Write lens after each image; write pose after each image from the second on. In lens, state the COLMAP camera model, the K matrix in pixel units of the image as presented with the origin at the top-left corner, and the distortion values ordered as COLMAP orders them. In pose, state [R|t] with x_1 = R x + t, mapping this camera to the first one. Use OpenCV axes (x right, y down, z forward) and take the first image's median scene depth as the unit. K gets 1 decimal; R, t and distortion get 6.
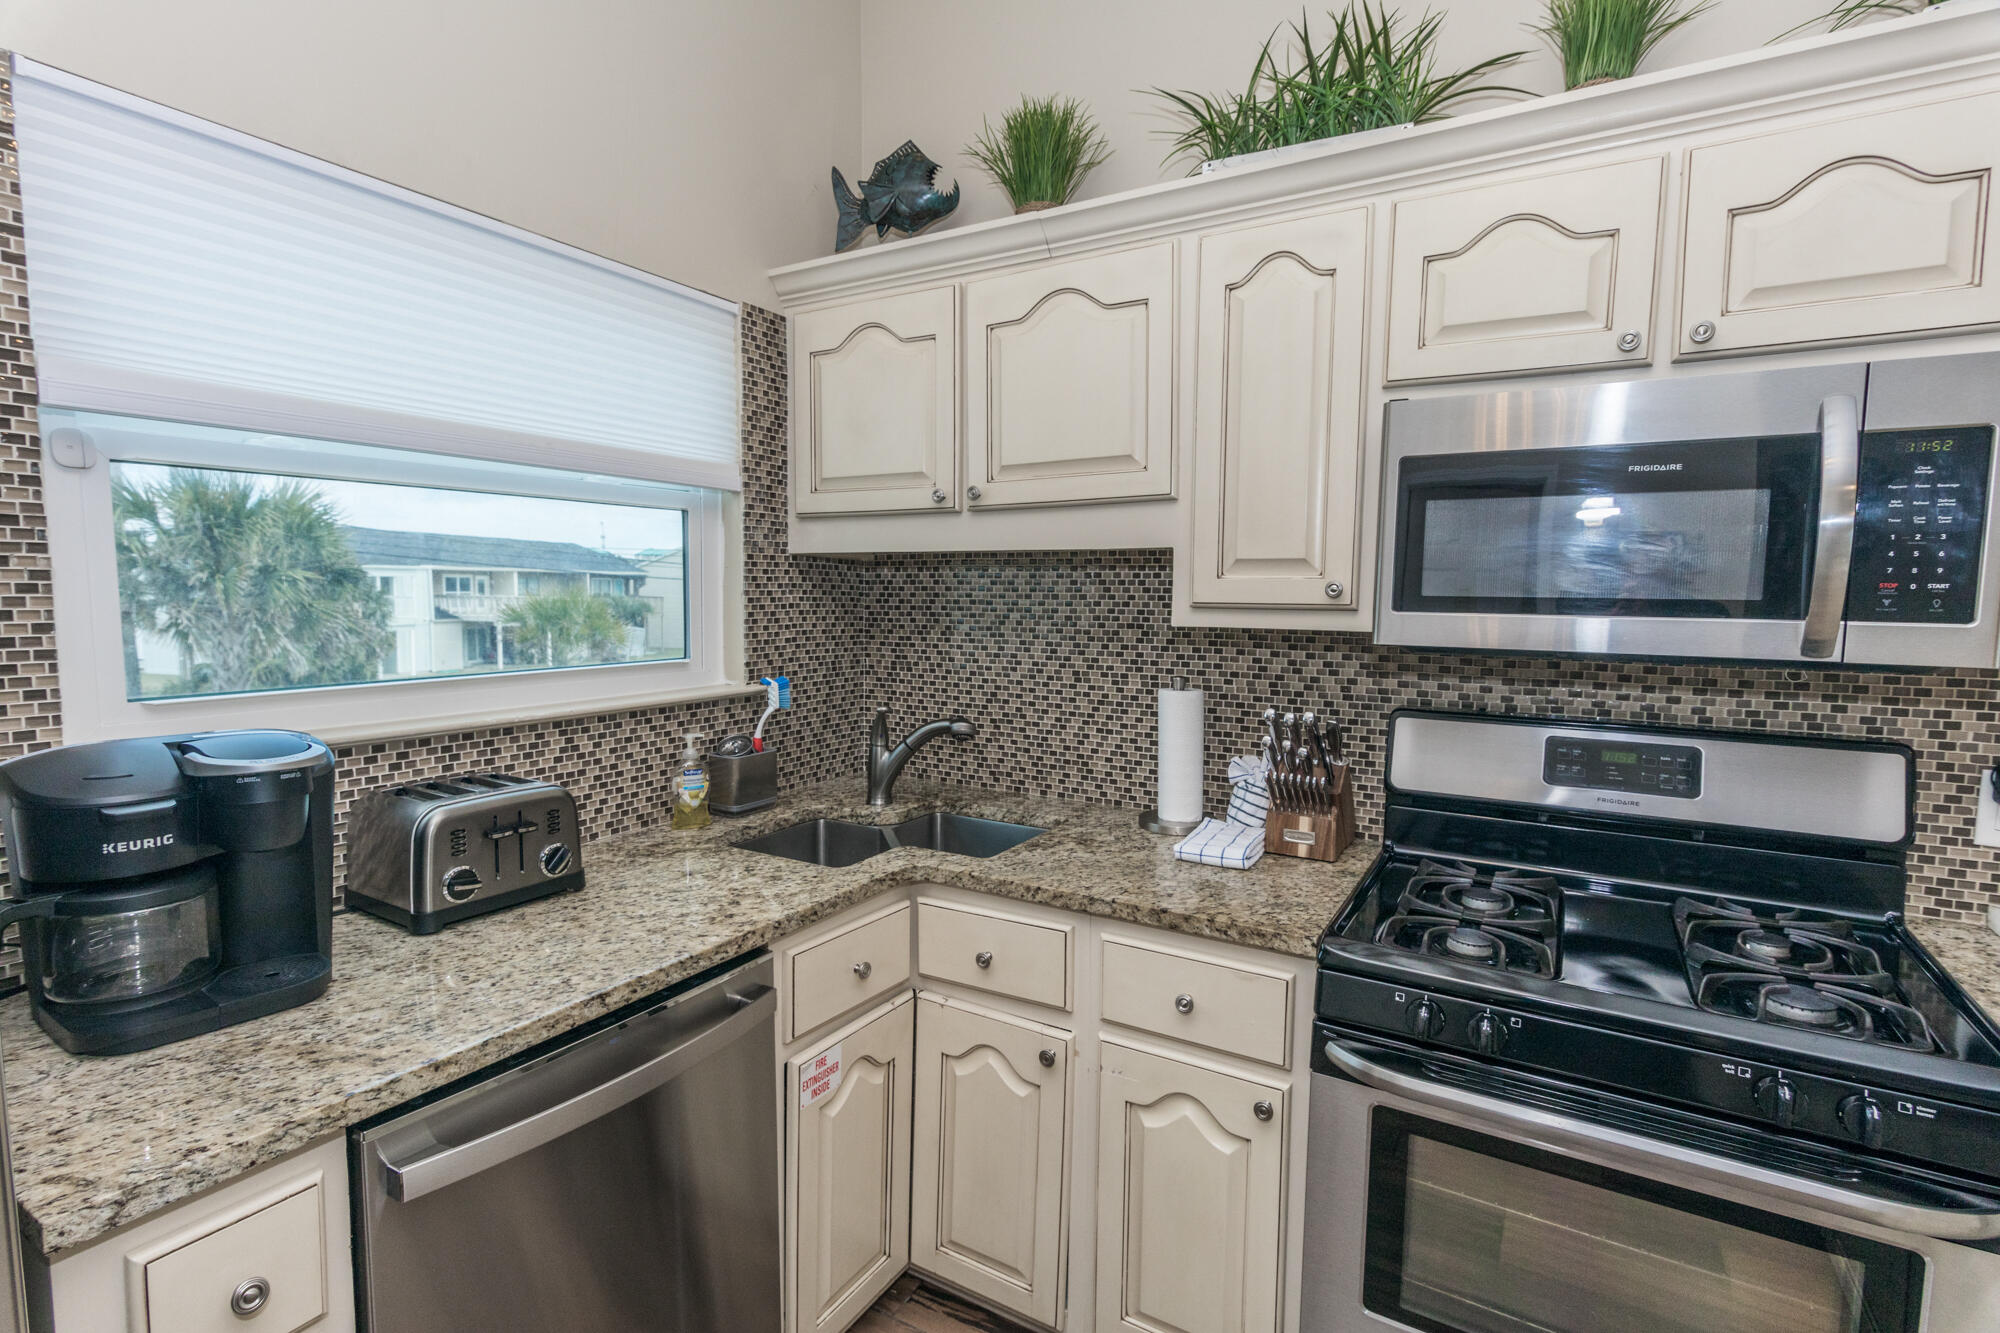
lens RADIAL K [[958.3, 0, 993.3], [0, 958.3, 669.5], [0, 0, 1]] dist [0.002283, 0.000273]
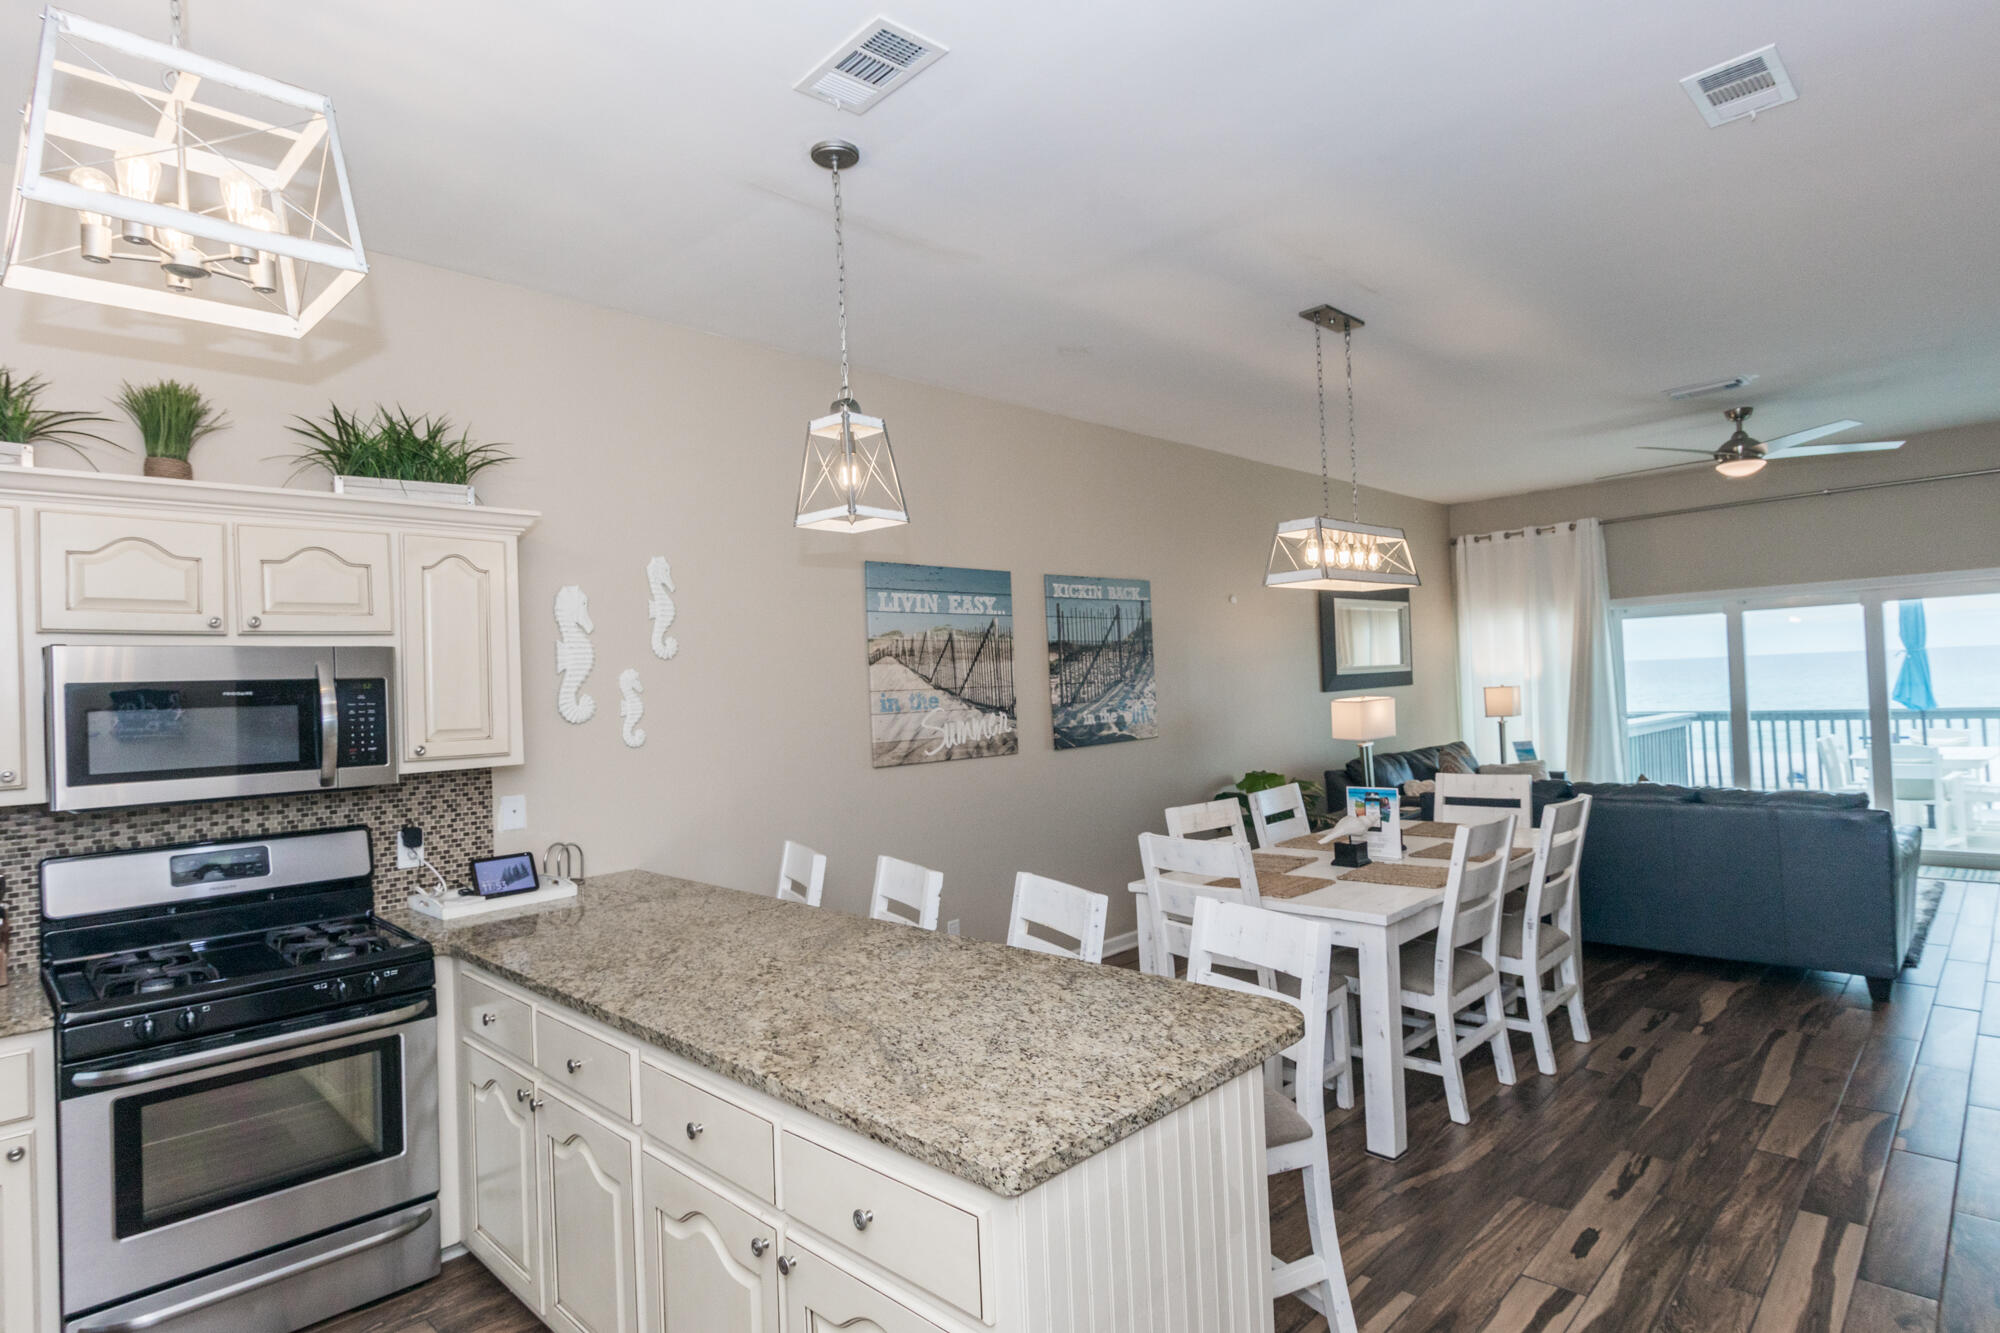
lens RADIAL K [[1054.9, 0, 983.8], [0, 1054.9, 674.4], [0, 0, 1]] dist [0.007137, 0.000696]
pose [[0.248765, -0.007169, 0.968537, -0.670280], [0.125793, 0.991742, -0.024969, -0.012231], [-0.960360, 0.128047, 0.247613, -0.639798]]
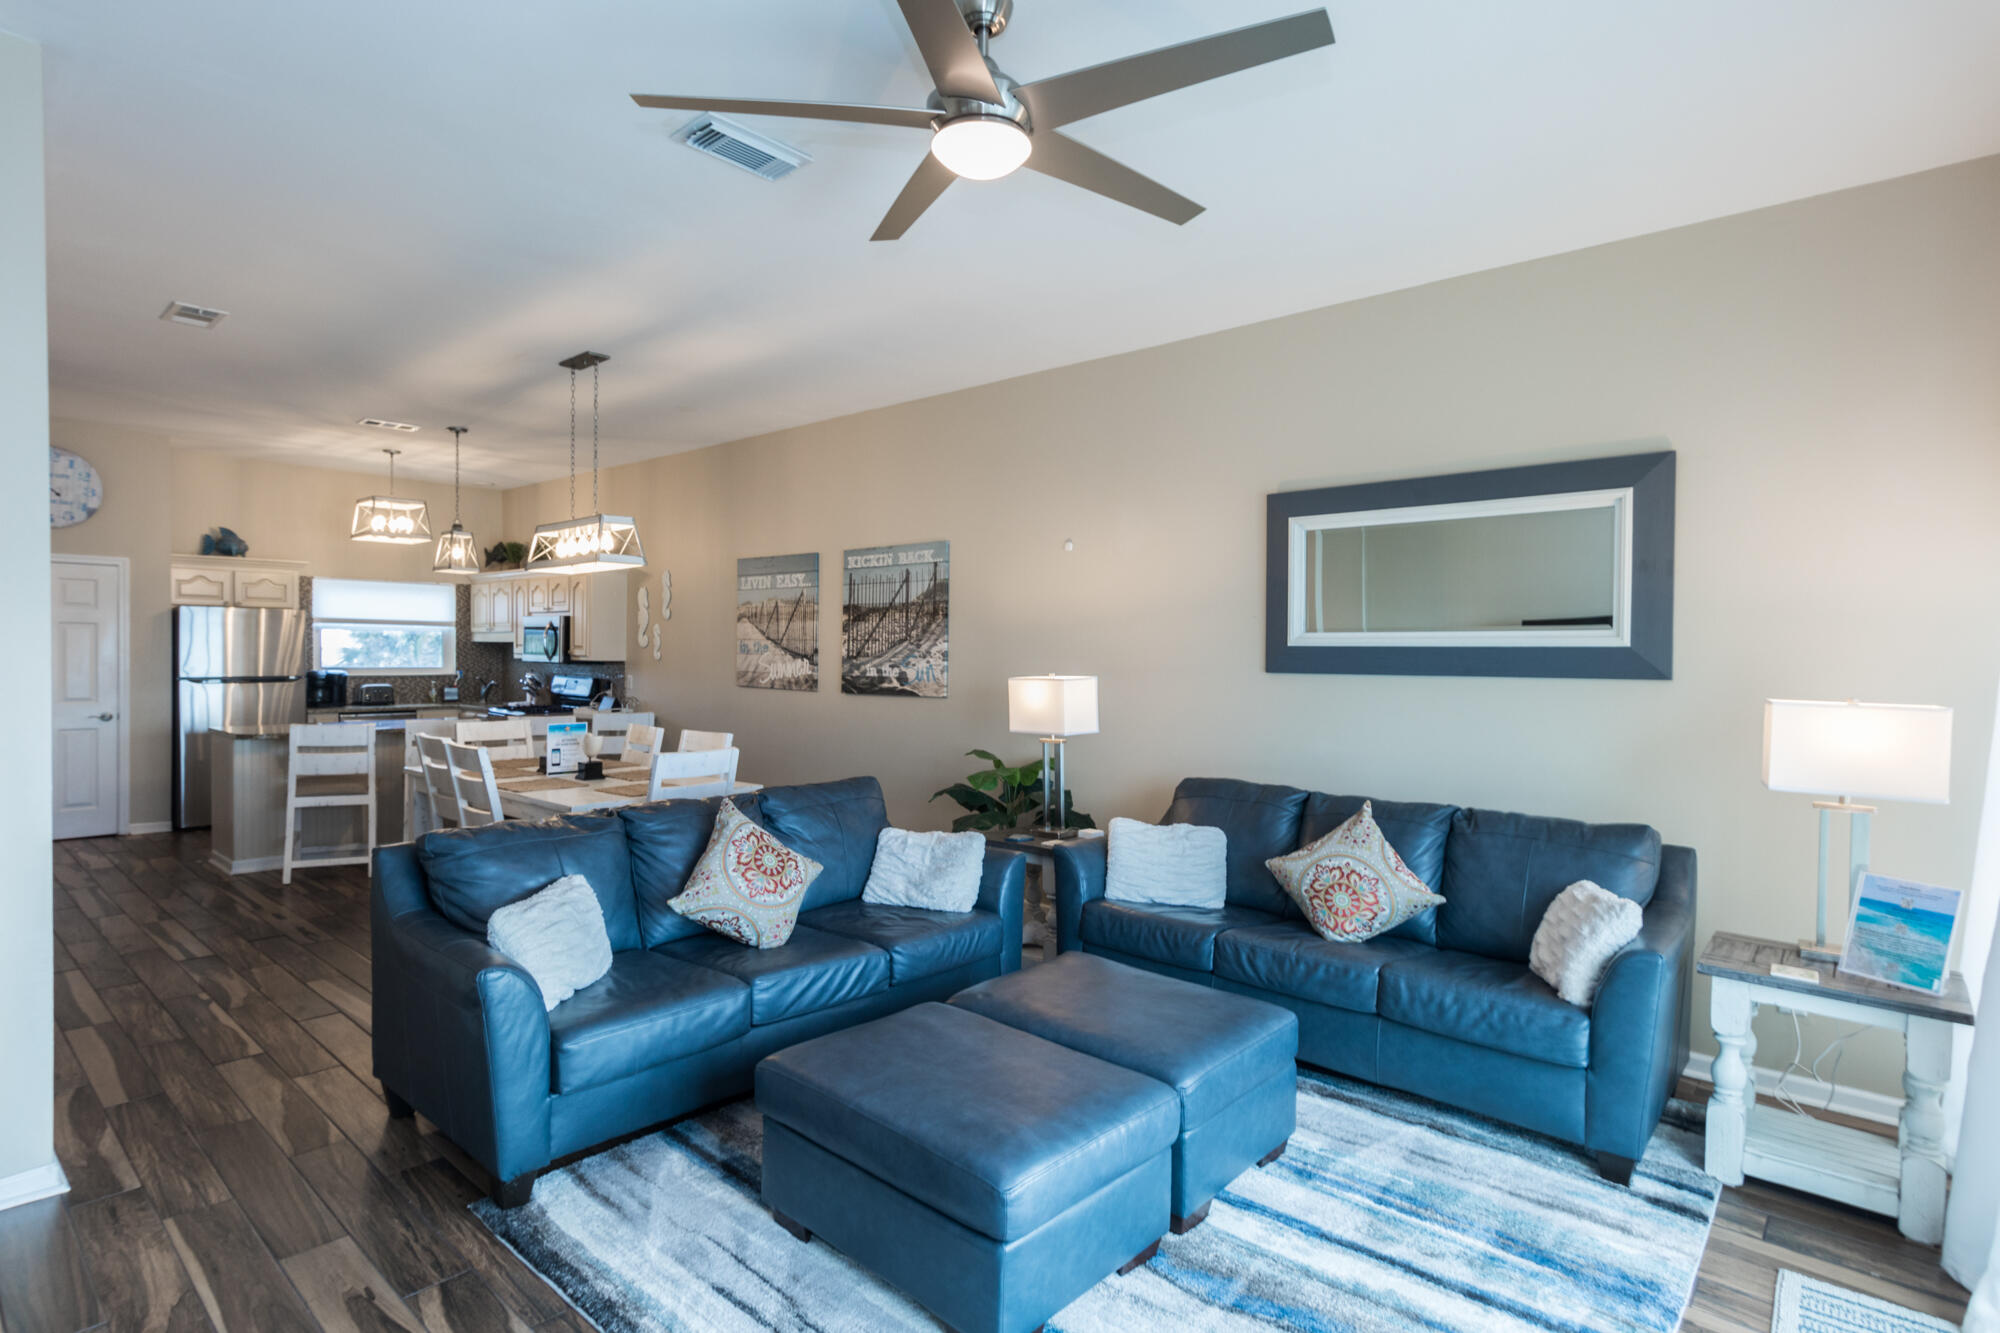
lens RADIAL K [[967.2, 0, 985.4], [0, 967.2, 671.1], [0, 0, 1]] dist [-0.006384, 0.000397]
pose [[0.982685, 0.008904, -0.185069, 3.366077], [-0.021184, 0.997694, -0.064486, 0.279421], [0.184068, 0.067290, 0.980607, -3.280134]]
